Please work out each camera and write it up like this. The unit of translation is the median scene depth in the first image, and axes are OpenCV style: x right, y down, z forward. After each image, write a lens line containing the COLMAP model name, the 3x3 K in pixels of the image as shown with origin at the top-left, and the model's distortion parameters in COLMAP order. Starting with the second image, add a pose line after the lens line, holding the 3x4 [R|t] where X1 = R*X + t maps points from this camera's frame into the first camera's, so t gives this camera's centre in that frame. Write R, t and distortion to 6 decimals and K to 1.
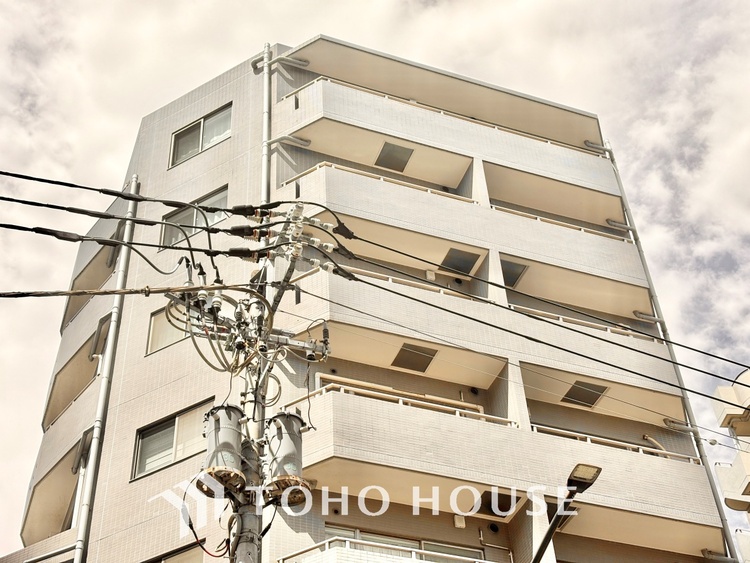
lens RADIAL K [[1132.3, 0, 375.0], [0, 1132.3, 281.5], [0, 0, 1]] dist [0.277356, -1.455932]
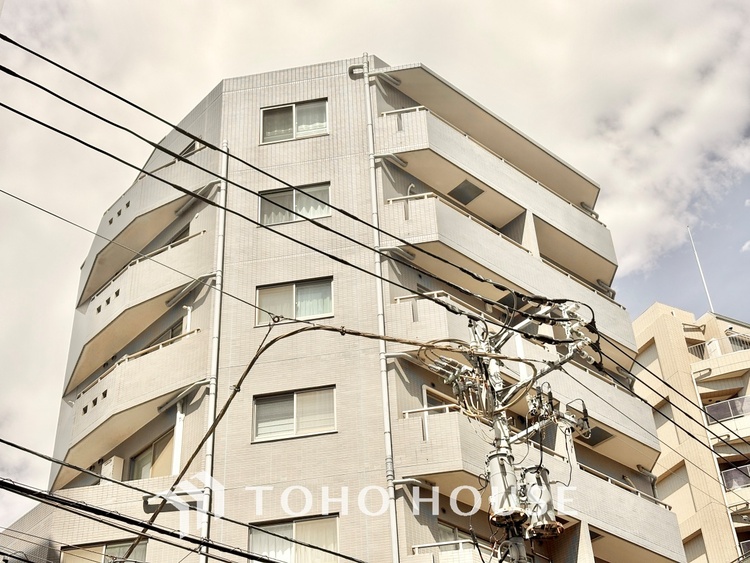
lens RADIAL K [[1132.3, 0, 375.0], [0, 1132.3, 281.5], [0, 0, 1]] dist [0.277356, -1.455932]
pose [[0.931825, 0.228732, 0.281752, -0.439889], [-0.252884, 0.966095, 0.052053, -0.069924], [-0.260293, -0.119755, 0.958074, -0.105089]]
